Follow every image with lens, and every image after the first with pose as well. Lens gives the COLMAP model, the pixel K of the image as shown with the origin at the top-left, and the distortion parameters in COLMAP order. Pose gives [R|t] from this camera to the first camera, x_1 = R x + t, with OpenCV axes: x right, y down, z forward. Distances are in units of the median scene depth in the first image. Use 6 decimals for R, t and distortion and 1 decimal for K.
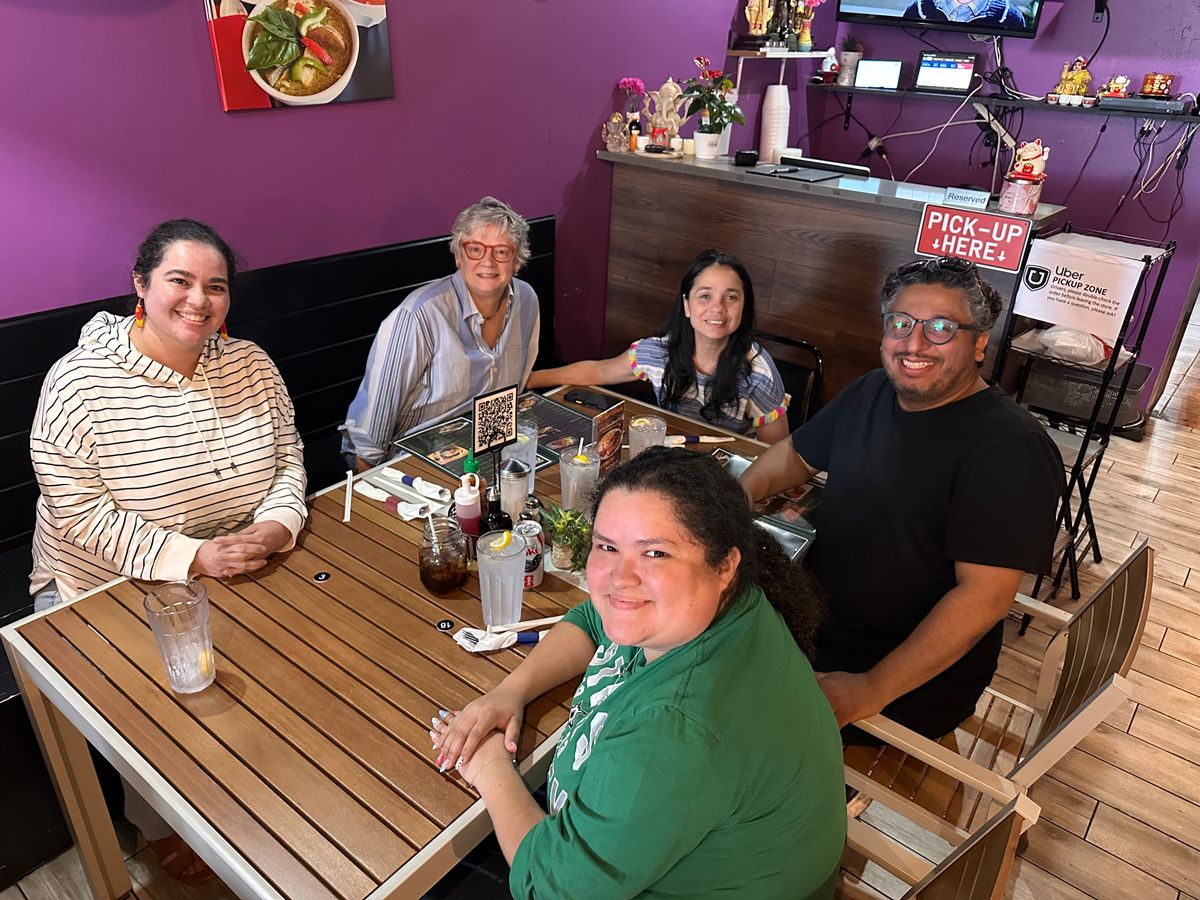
lens RADIAL K [[854.4, 0, 601.4], [0, 854.4, 445.7], [0, 0, 1]] dist [0.005133, -0.003678]
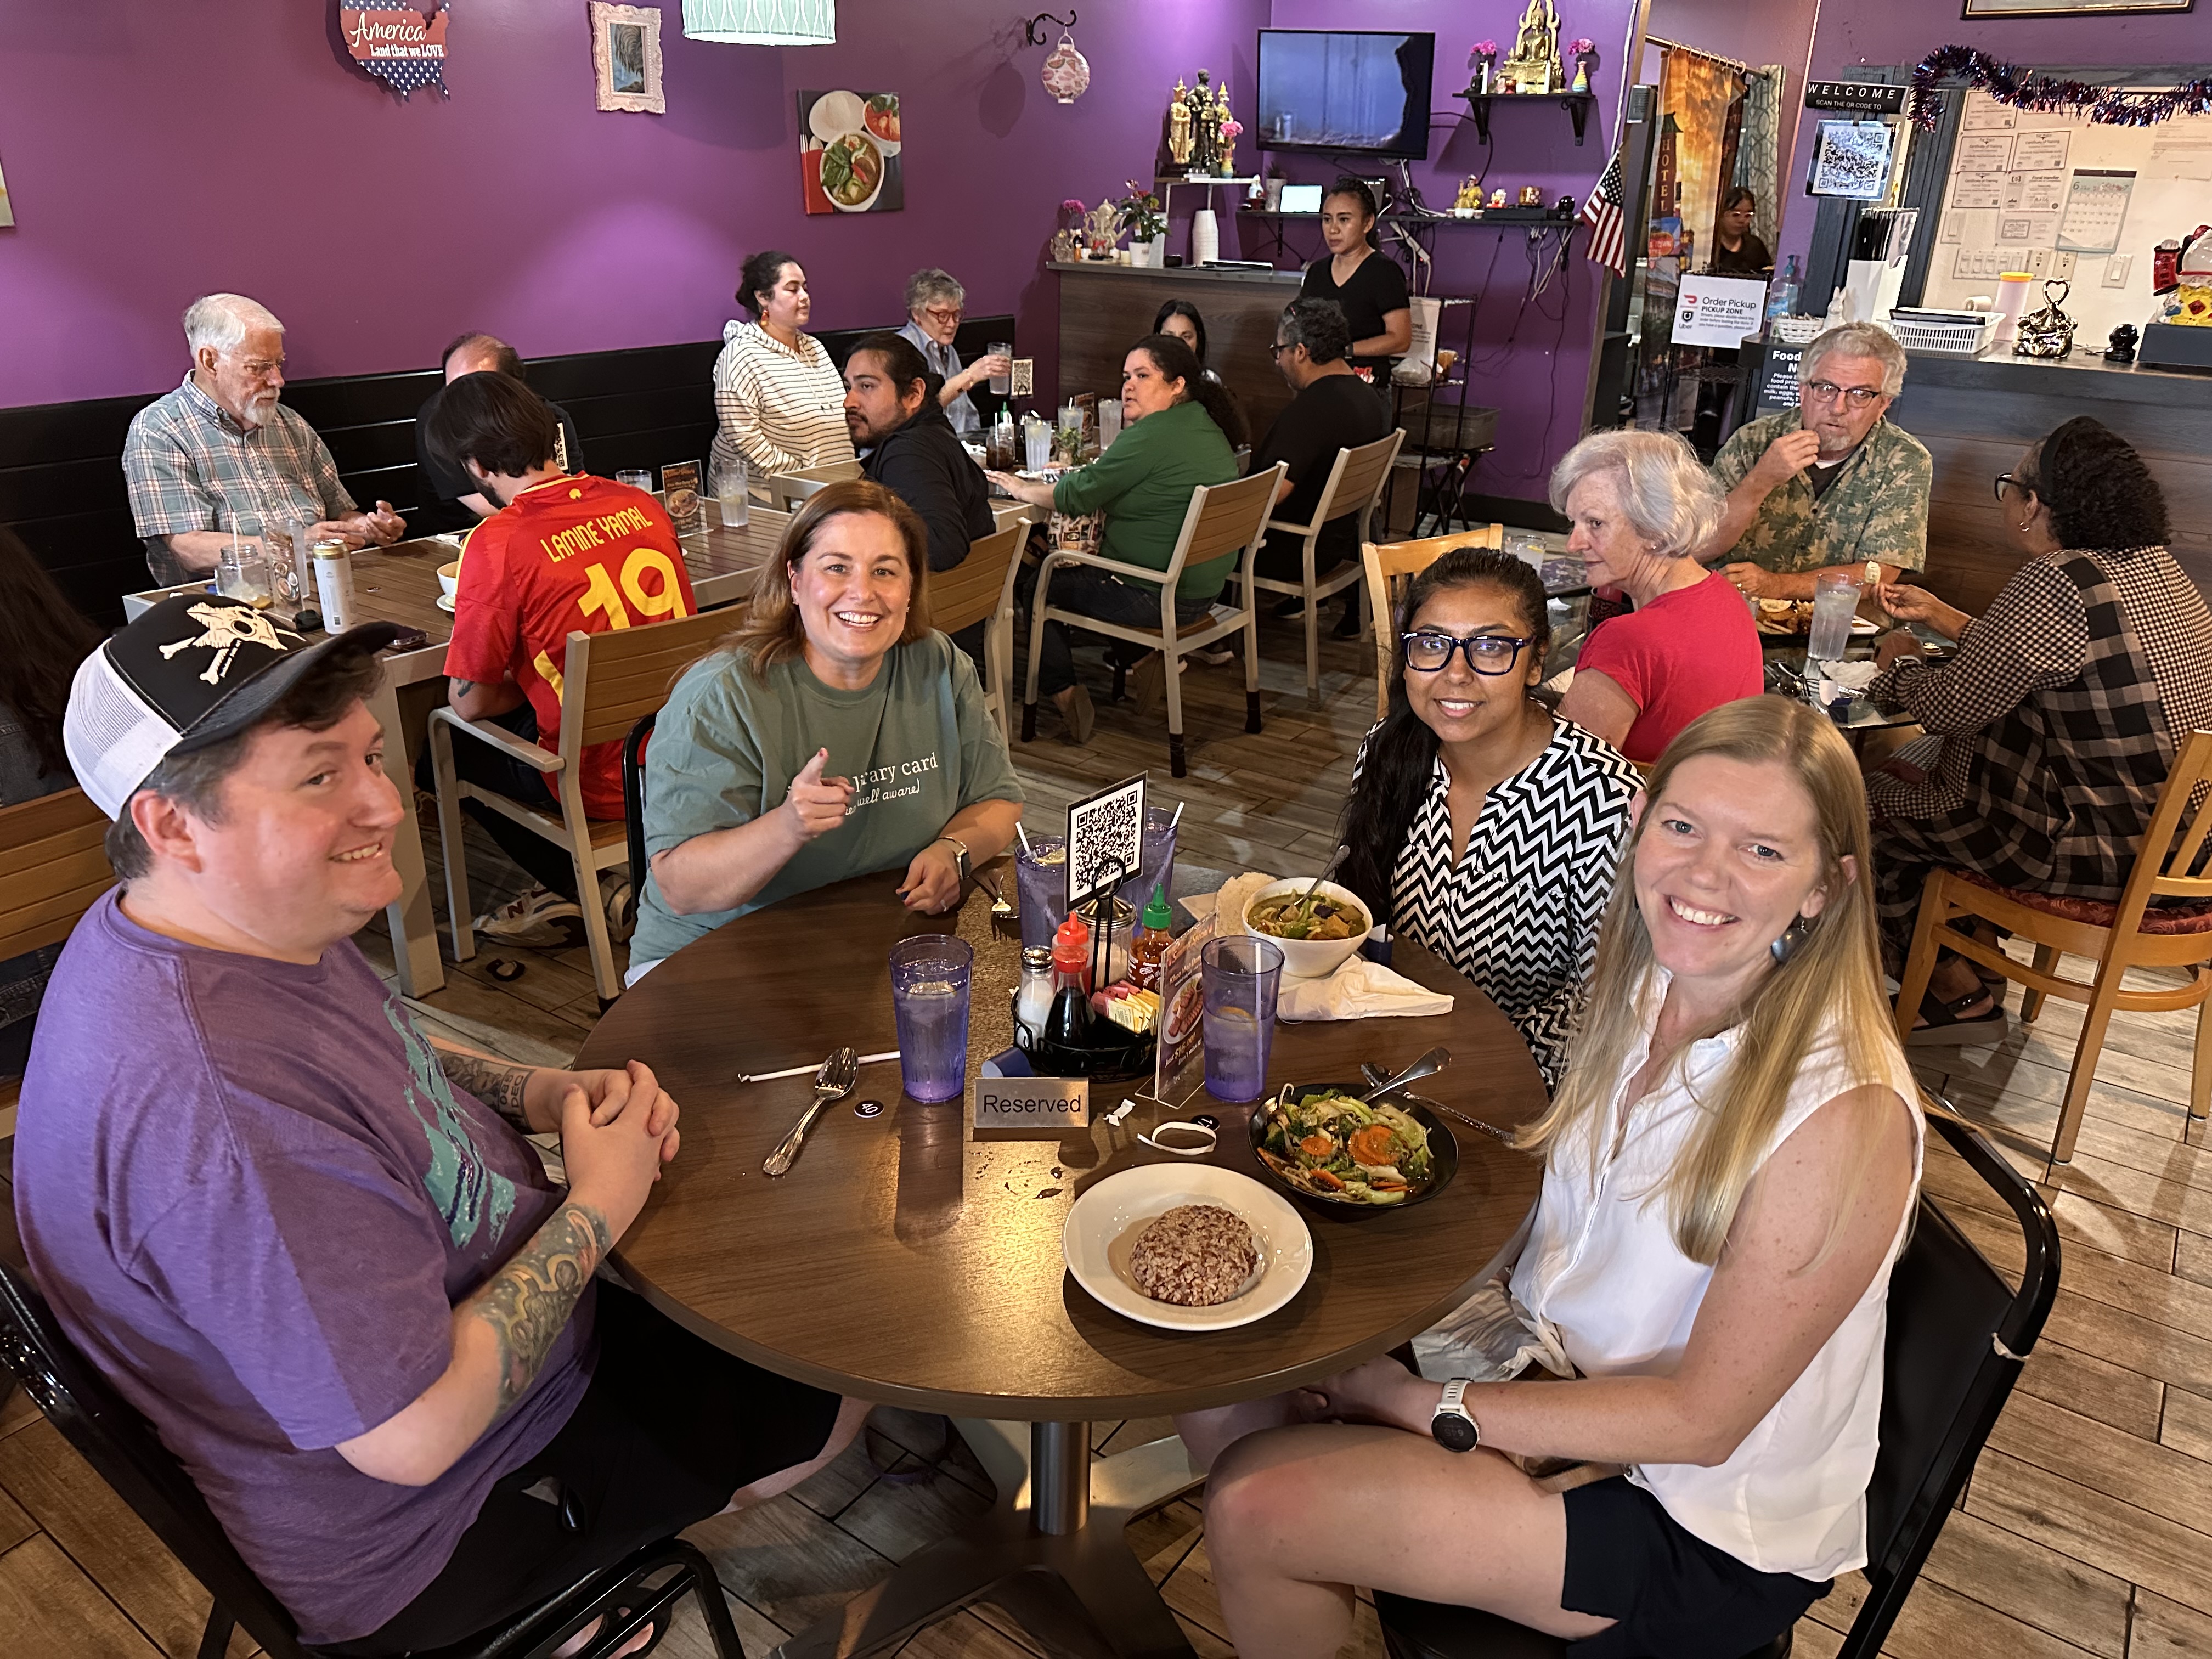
lens RADIAL K [[1574.9, 0, 1113.3], [0, 1574.9, 837.5], [0, 0, 1]] dist [0.005133, -0.003678]
pose [[0.995226, -0.058105, 0.078415, -0.126002], [0.063042, 0.996082, -0.062021, 0.559602], [-0.074504, 0.066668, 0.994990, -1.057585]]
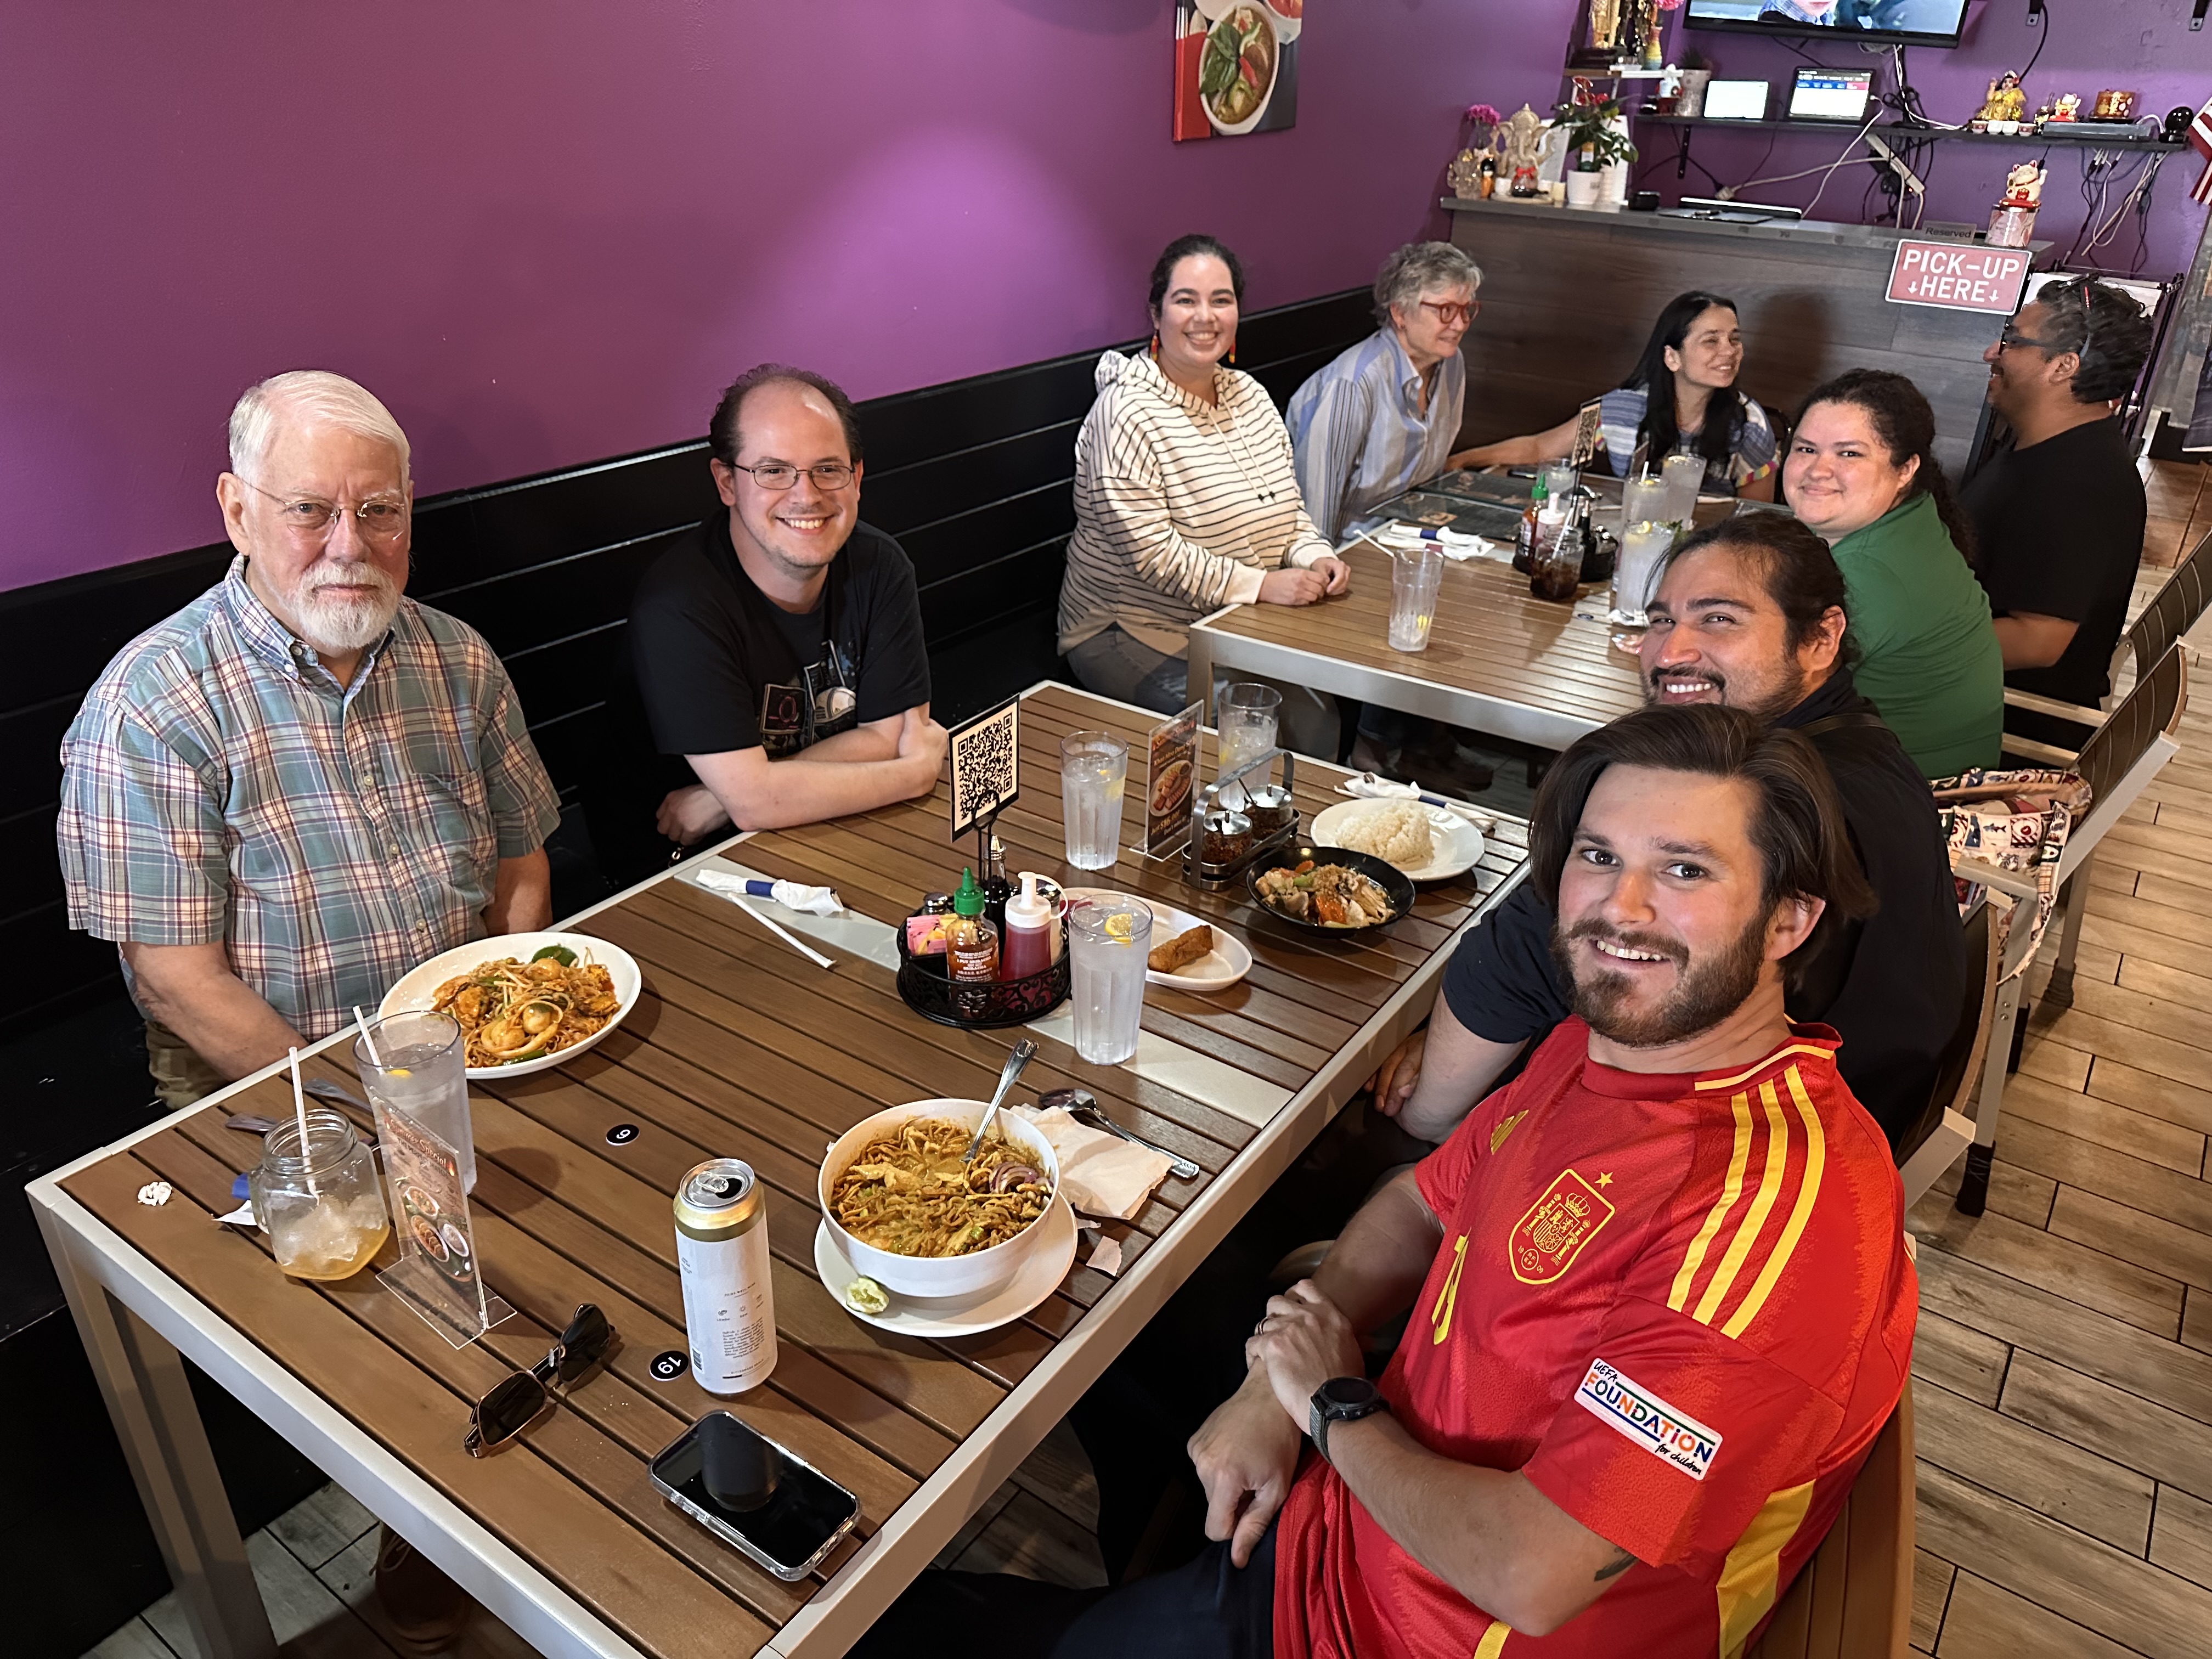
lens RADIAL K [[1574.9, 0, 1092.7], [0, 1574.9, 824.3], [0, 0, 1]] dist [0.005133, -0.003678]
pose [[0.997114, -0.043264, 0.062390, -0.437389], [0.042825, 0.999048, 0.008359, 0.201825], [-0.062692, -0.005663, 0.998017, -0.424726]]
